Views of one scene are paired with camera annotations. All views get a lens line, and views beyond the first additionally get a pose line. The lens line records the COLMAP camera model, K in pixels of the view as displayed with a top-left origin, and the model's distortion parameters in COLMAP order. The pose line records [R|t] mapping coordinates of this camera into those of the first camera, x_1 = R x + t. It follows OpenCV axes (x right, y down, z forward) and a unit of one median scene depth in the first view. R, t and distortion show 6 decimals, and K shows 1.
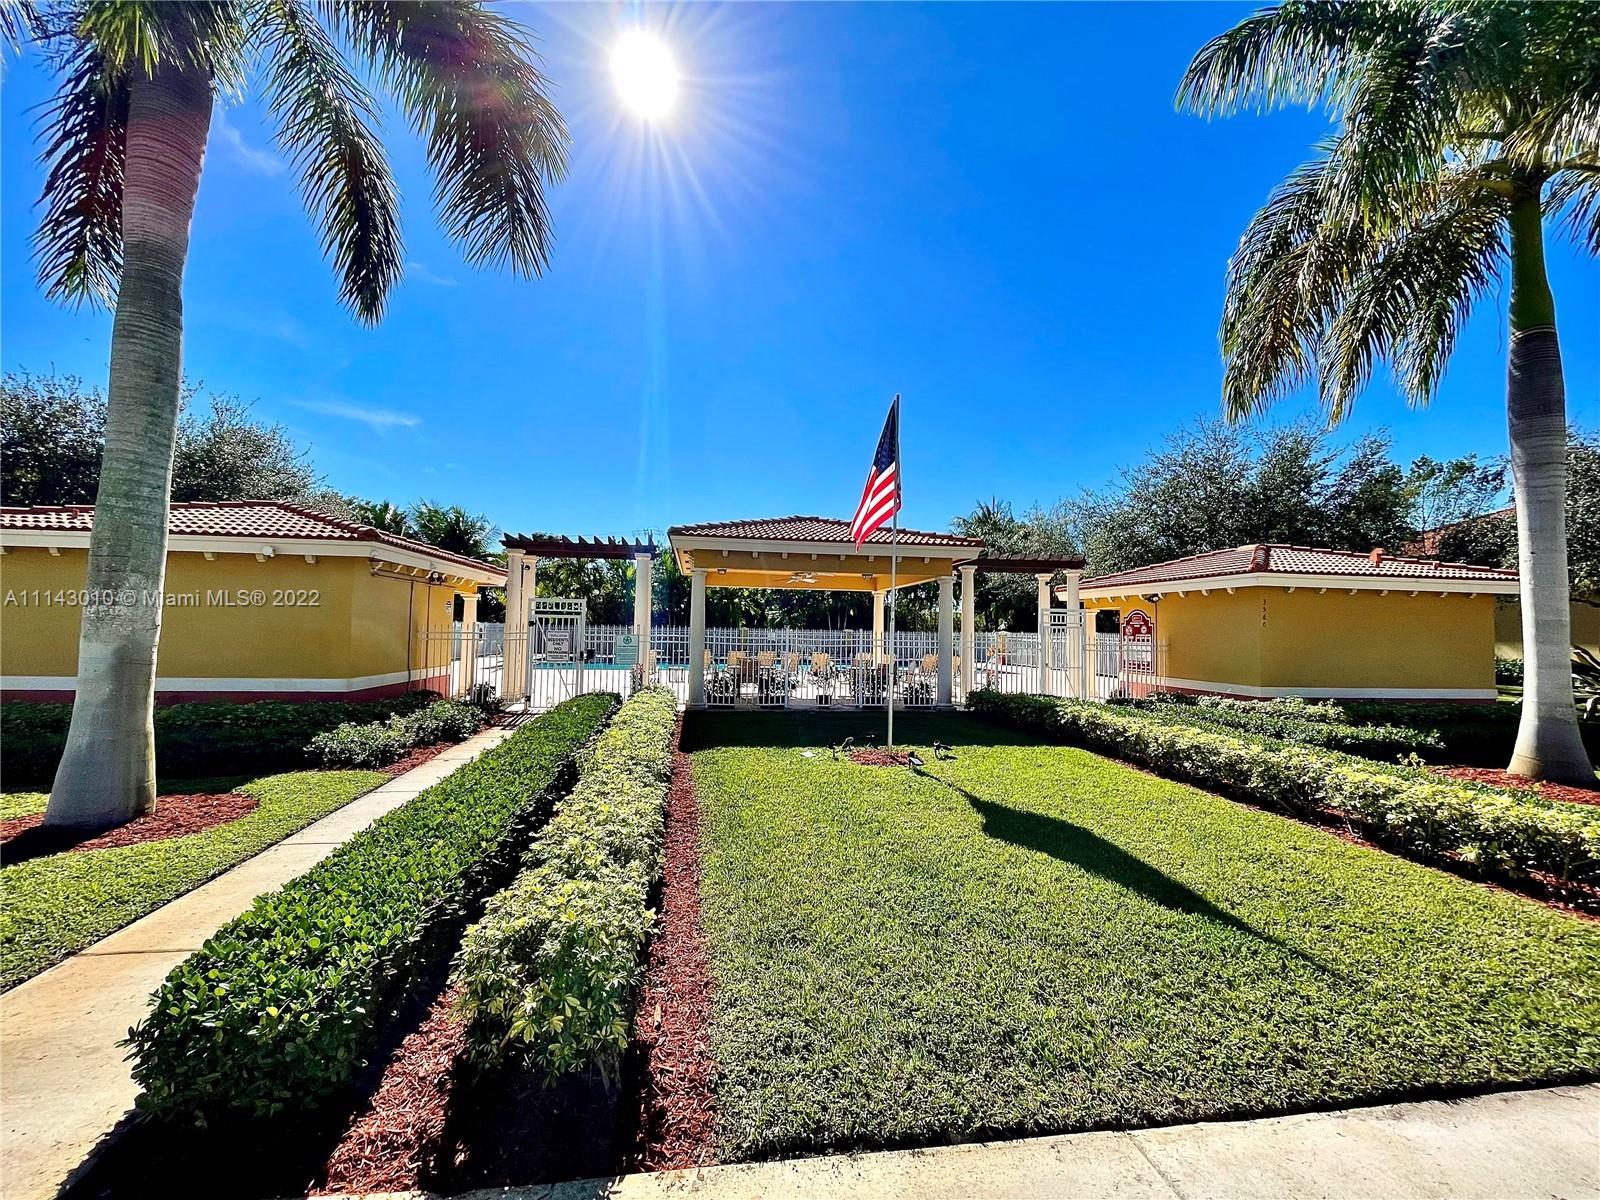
lens RADIAL K [[646.3, 0, 800.0], [0, 646.3, 600.0], [0, 0, 1]] dist [-0.000364, -0.000150]
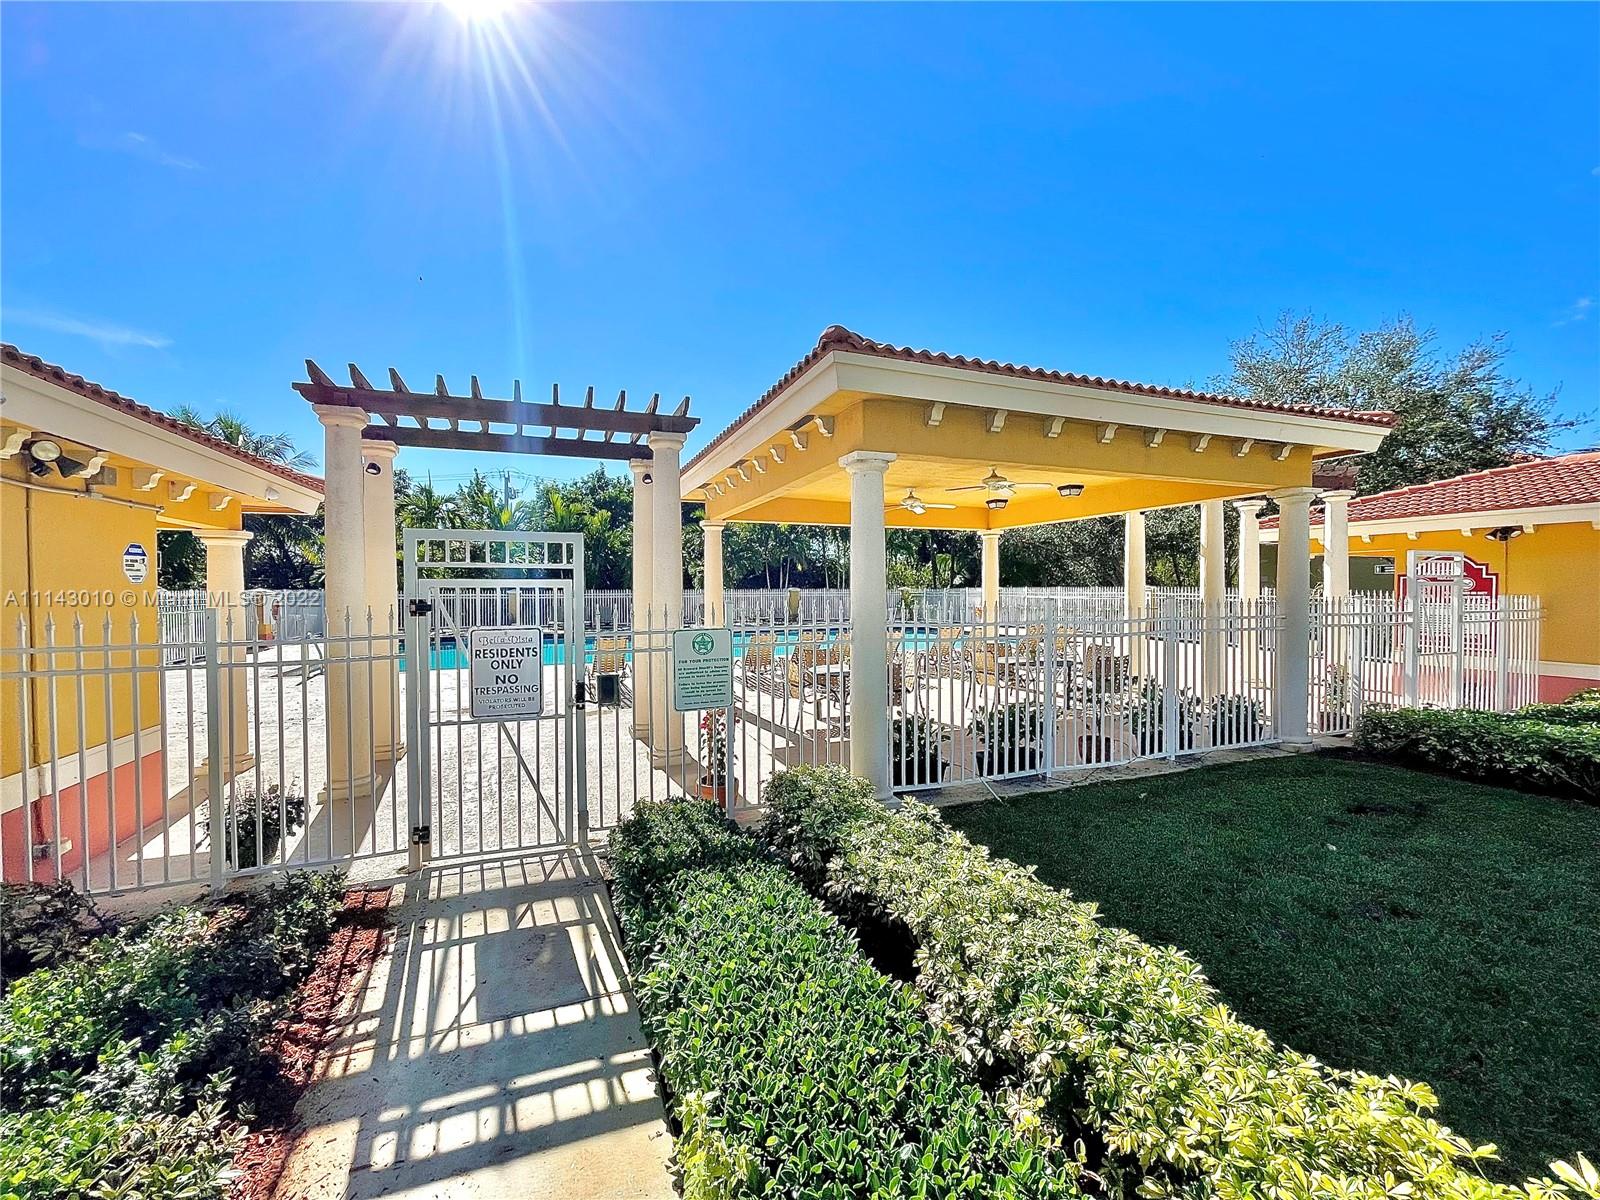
lens RADIAL K [[646.3, 0, 800.0], [0, 646.3, 600.0], [0, 0, 1]] dist [-0.000364, -0.000150]
pose [[0.978563, -0.024521, 0.204484, -0.237499], [0.010474, 0.997527, 0.069493, 0.010467], [-0.205683, -0.065861, 0.976400, 0.520686]]
